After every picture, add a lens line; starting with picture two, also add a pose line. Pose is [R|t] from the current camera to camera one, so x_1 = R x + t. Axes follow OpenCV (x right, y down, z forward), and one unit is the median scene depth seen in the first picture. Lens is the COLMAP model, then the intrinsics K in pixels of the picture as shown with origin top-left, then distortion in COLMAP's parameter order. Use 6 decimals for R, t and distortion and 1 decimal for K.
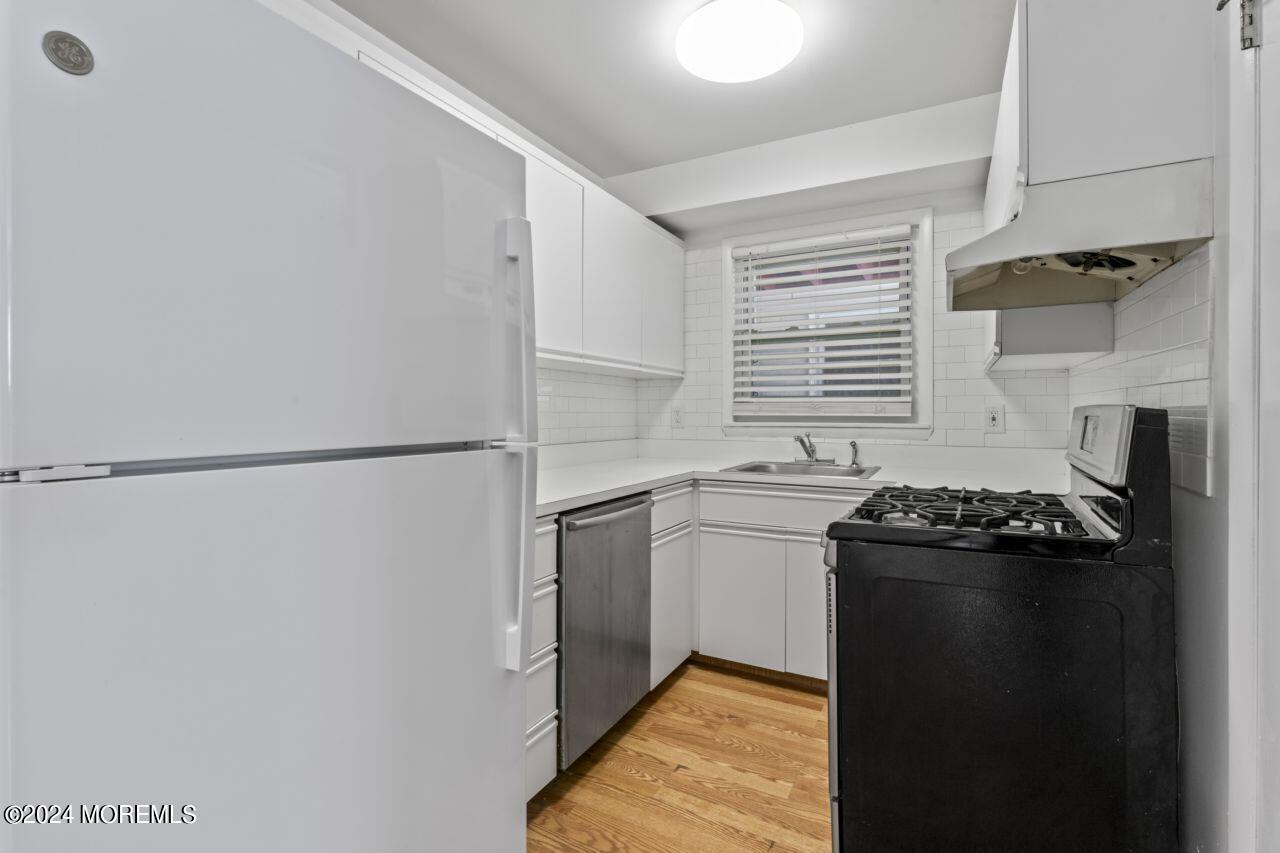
lens RADIAL K [[581.9, 0, 636.5], [0, 581.9, 411.1], [0, 0, 1]] dist [-0.002869, 0.000092]
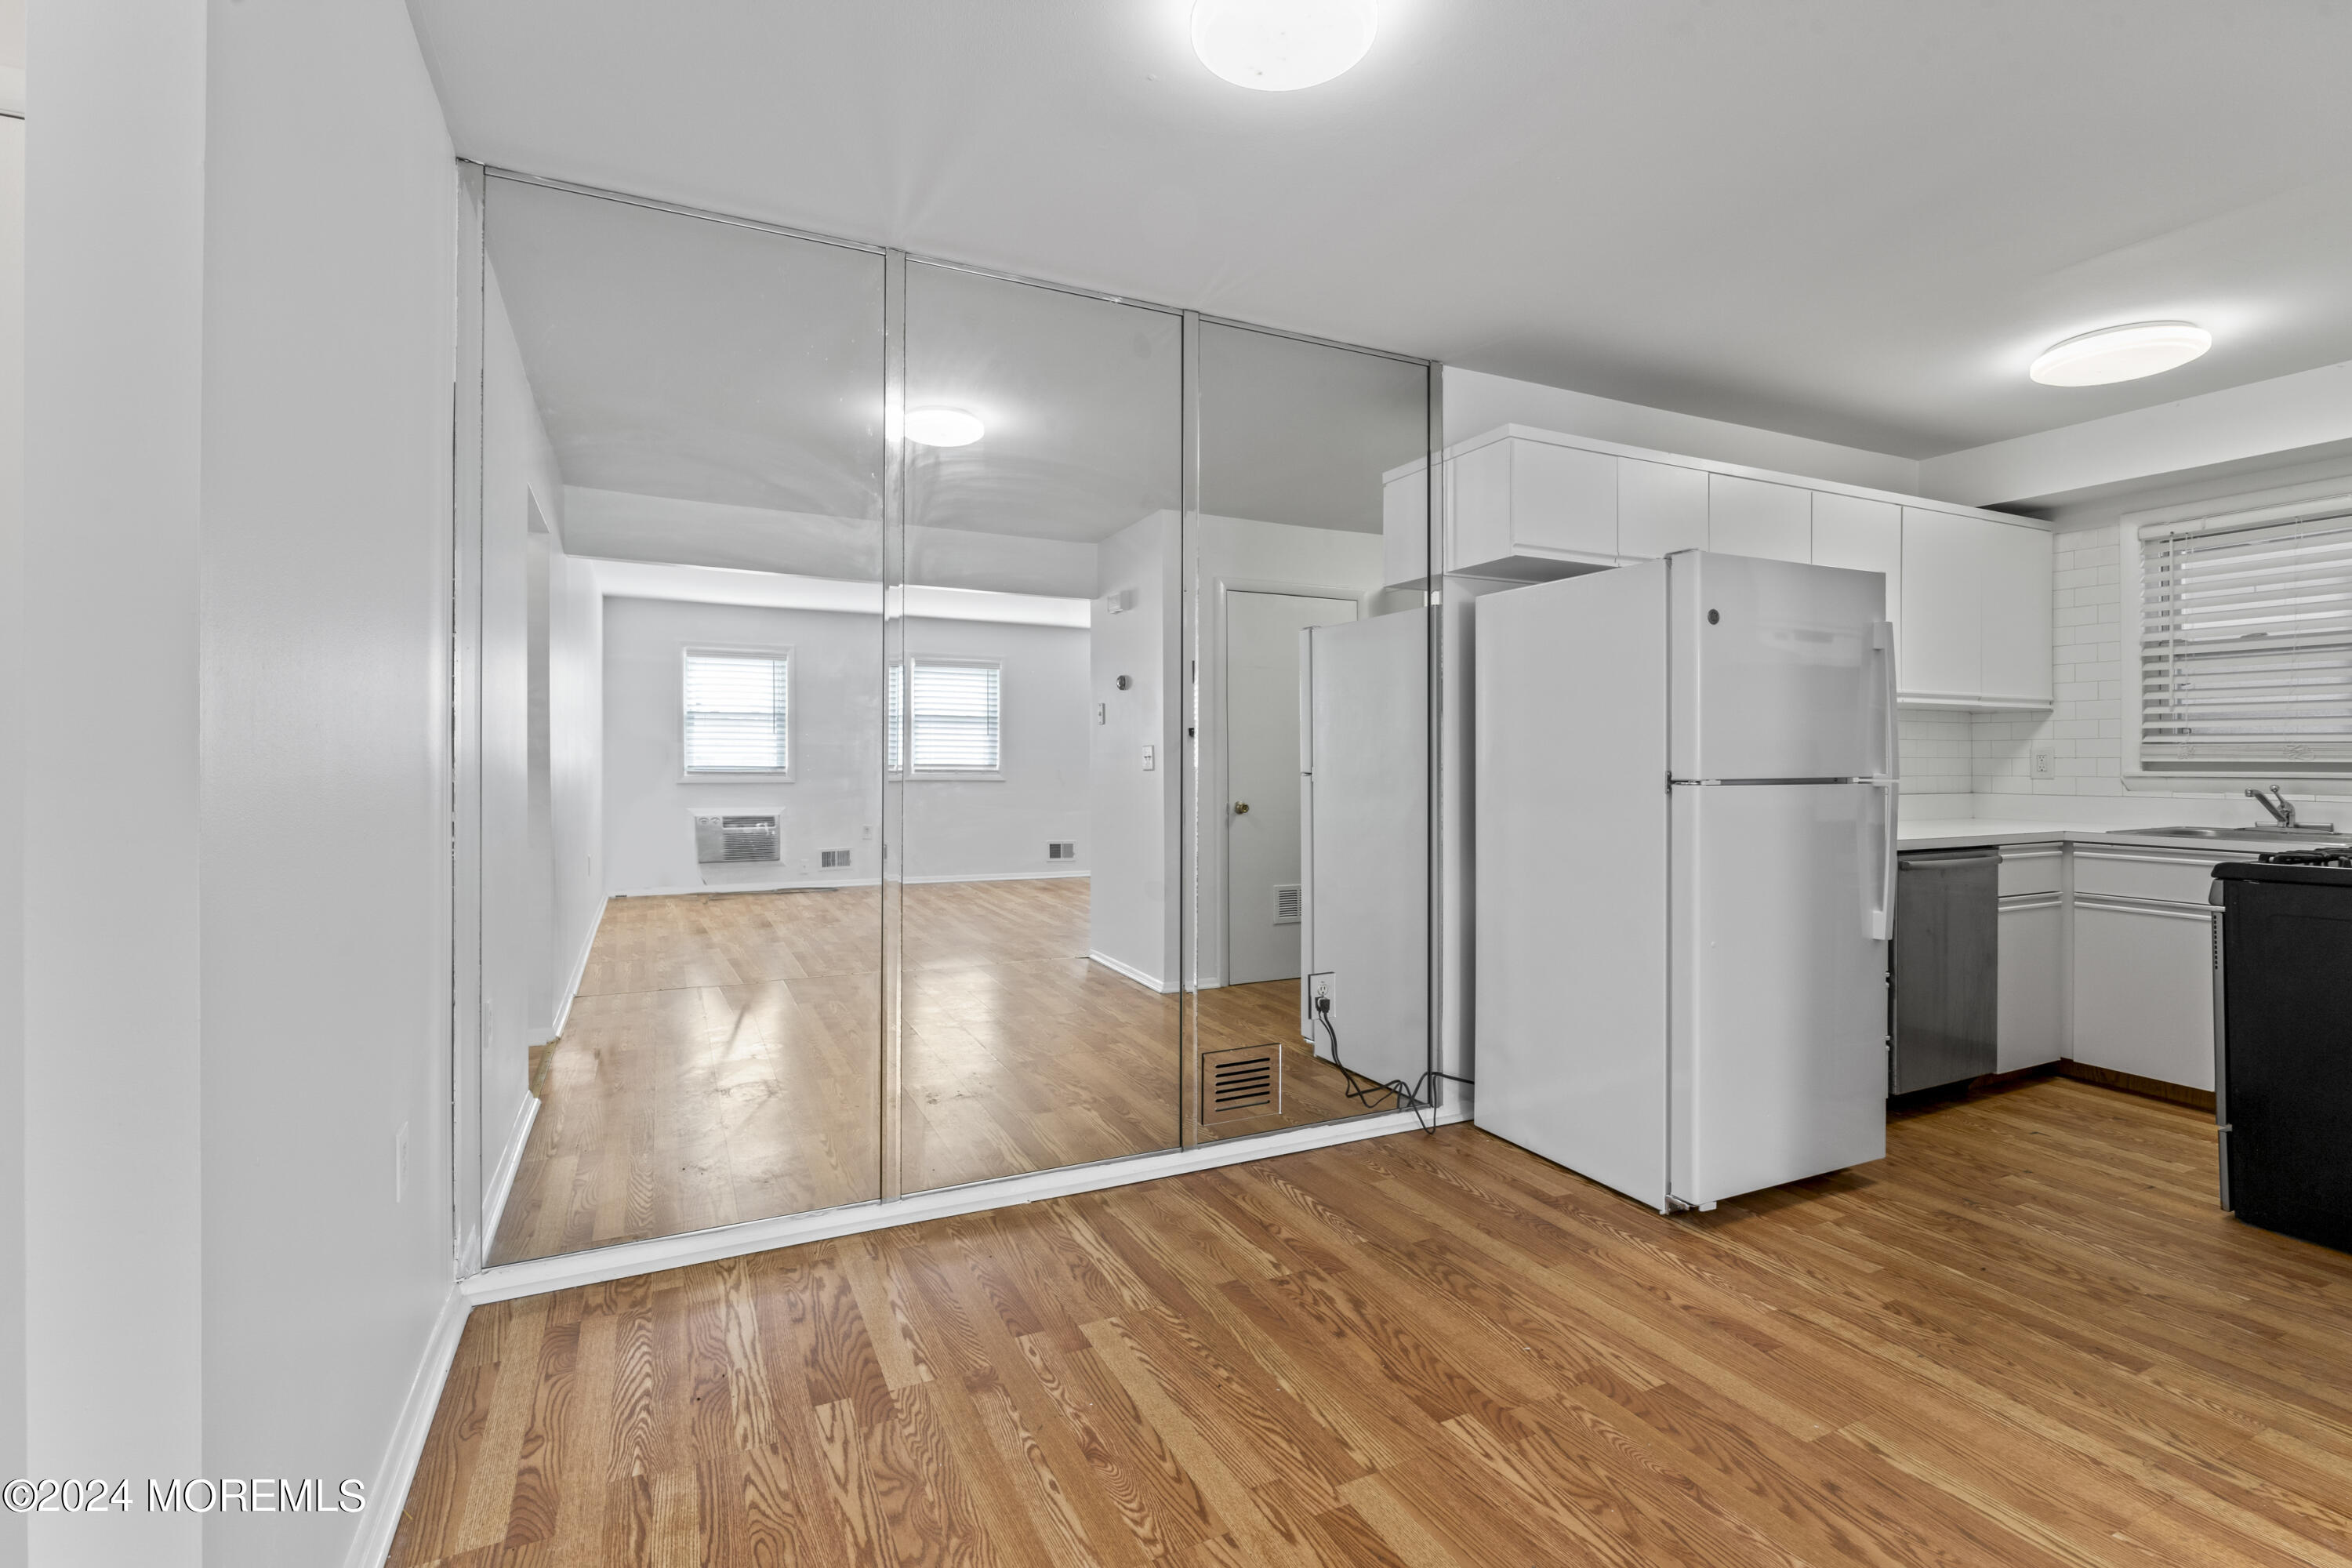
lens RADIAL K [[1069.2, 0, 1169.5], [0, 1069.2, 755.7], [0, 0, 1]] dist [-0.002869, 0.000092]
pose [[0.808695, -0.001352, -0.588227, -0.033245], [0.002188, 0.999997, 0.000710, -0.004158], [0.588225, -0.001861, 0.808695, -0.908043]]
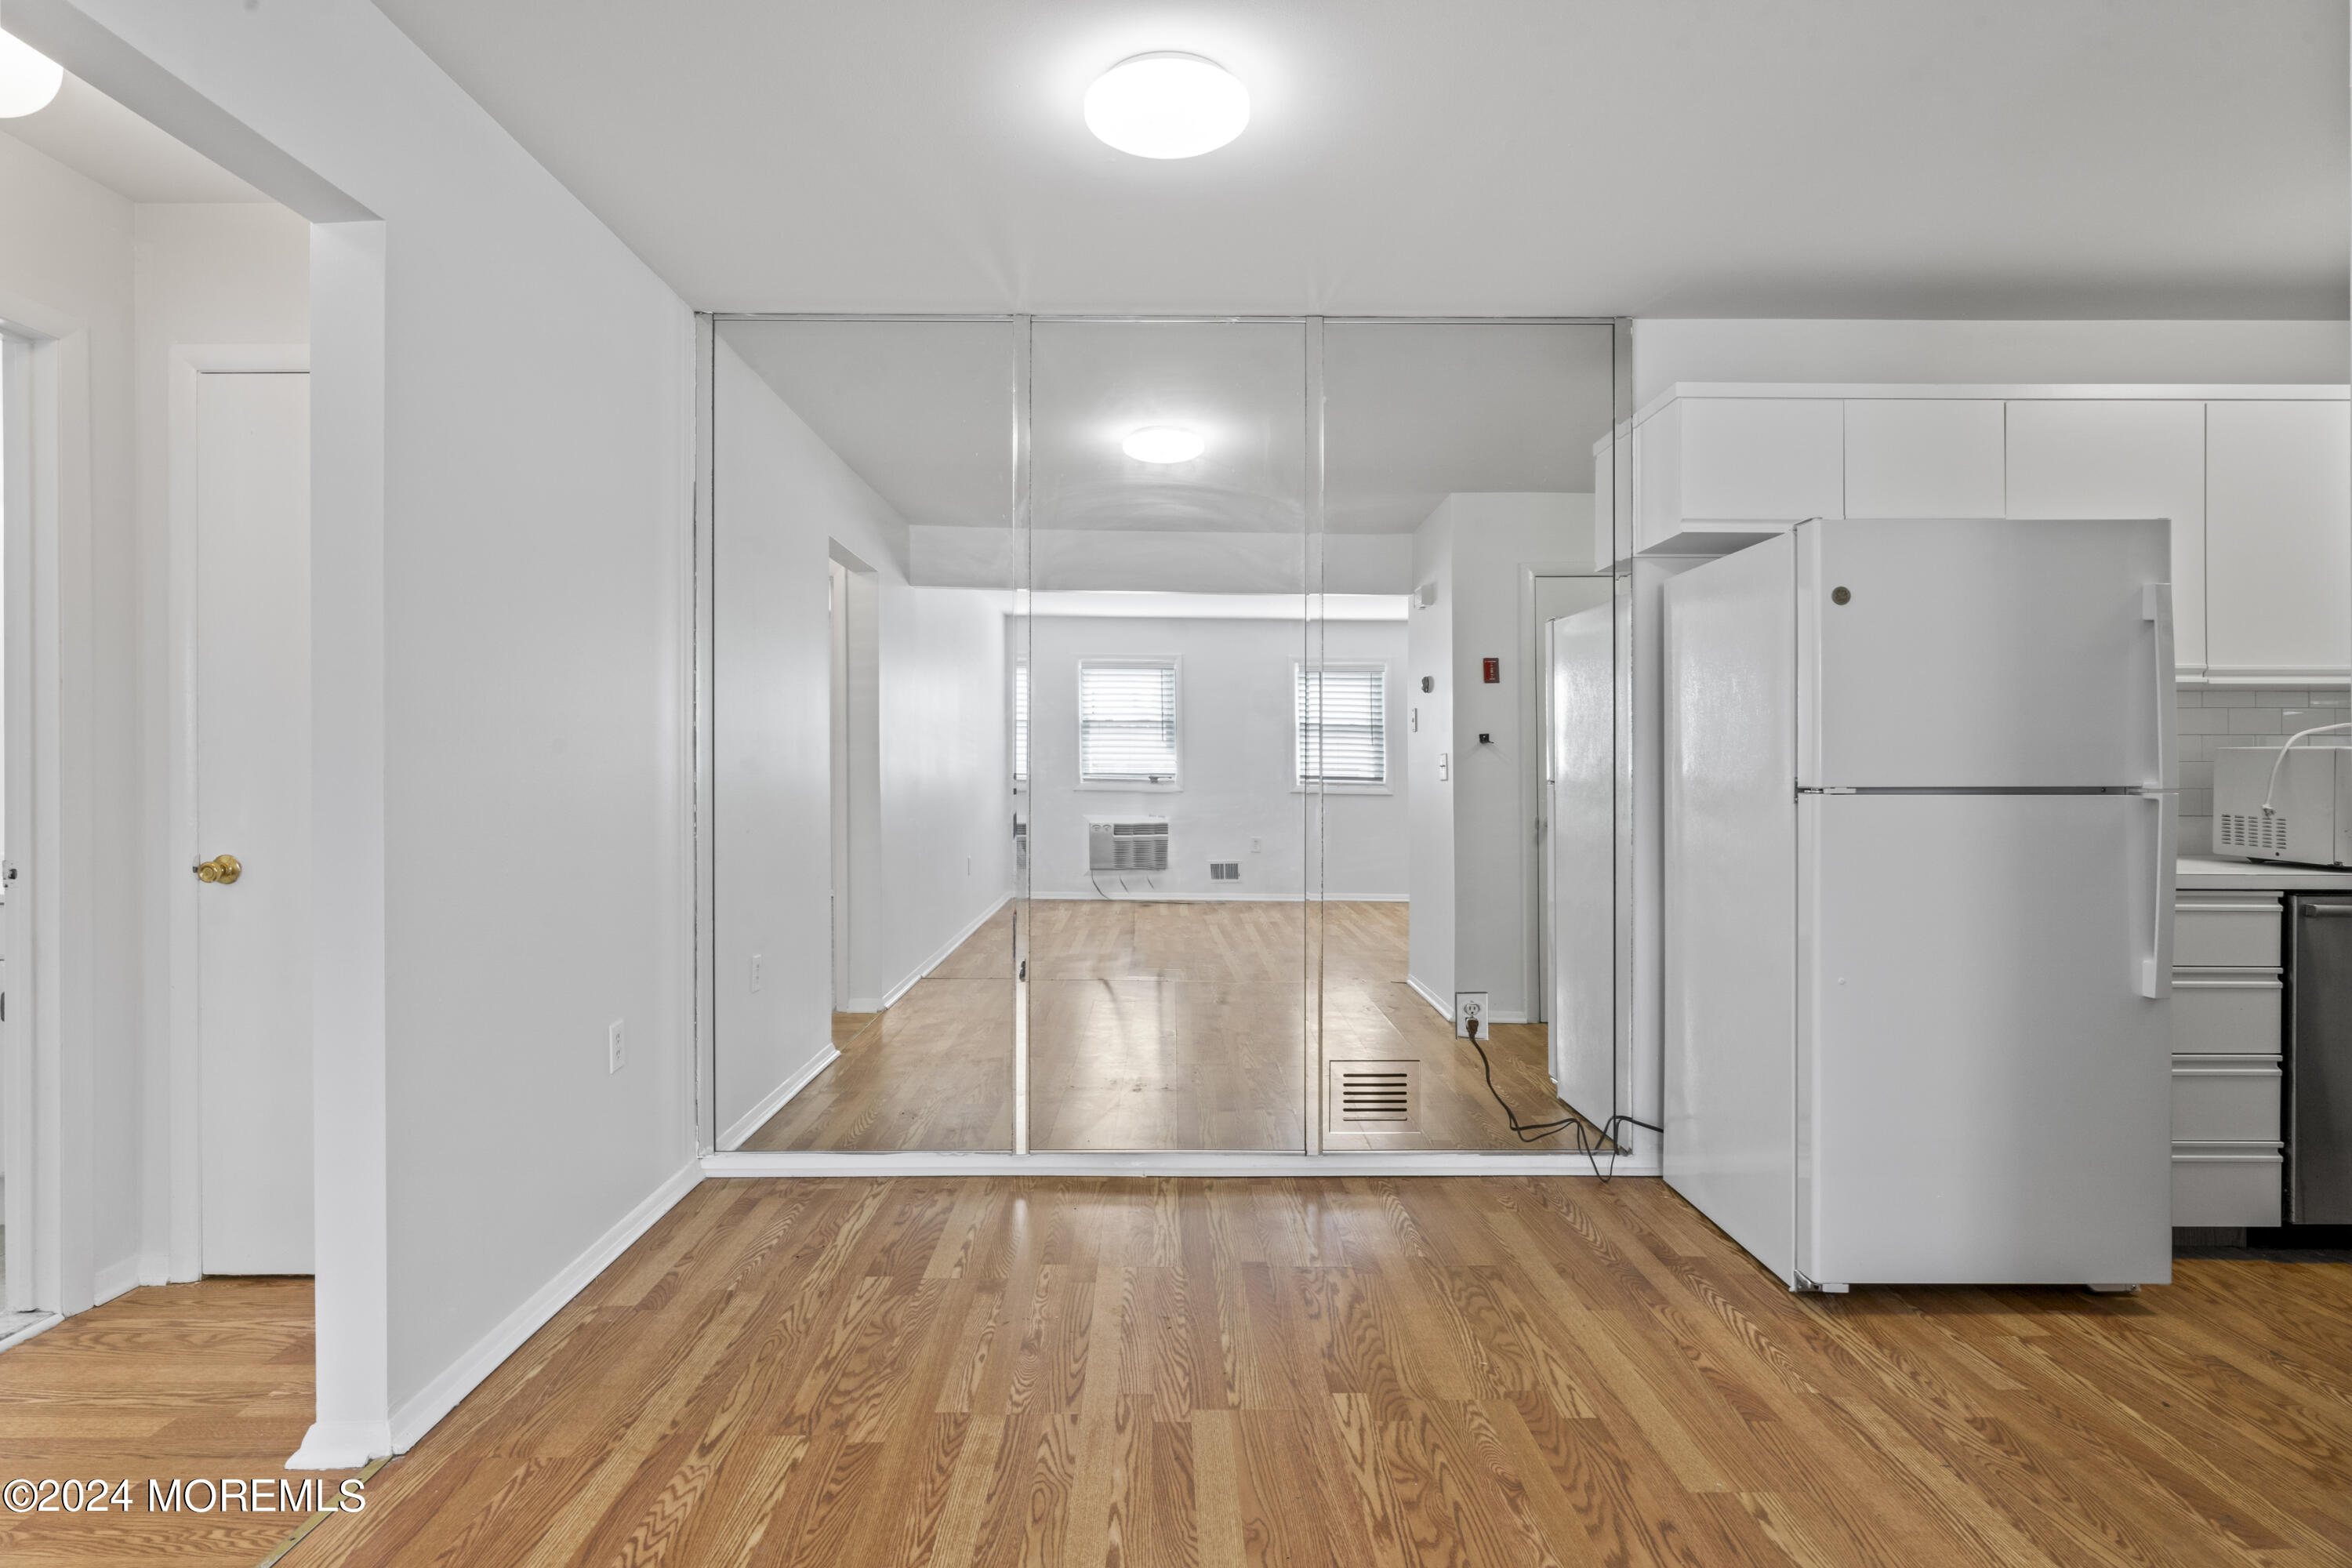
lens RADIAL K [[1233.8, 0, 1166.2], [0, 1233.8, 770.0], [0, 0, 1]] dist [-0.000027, -0.000818]
pose [[0.477195, 0.000483, -0.878797, 0.402070], [0.003630, 0.999990, 0.002520, 0.002209], [0.878790, -0.004392, 0.477189, -0.738085]]
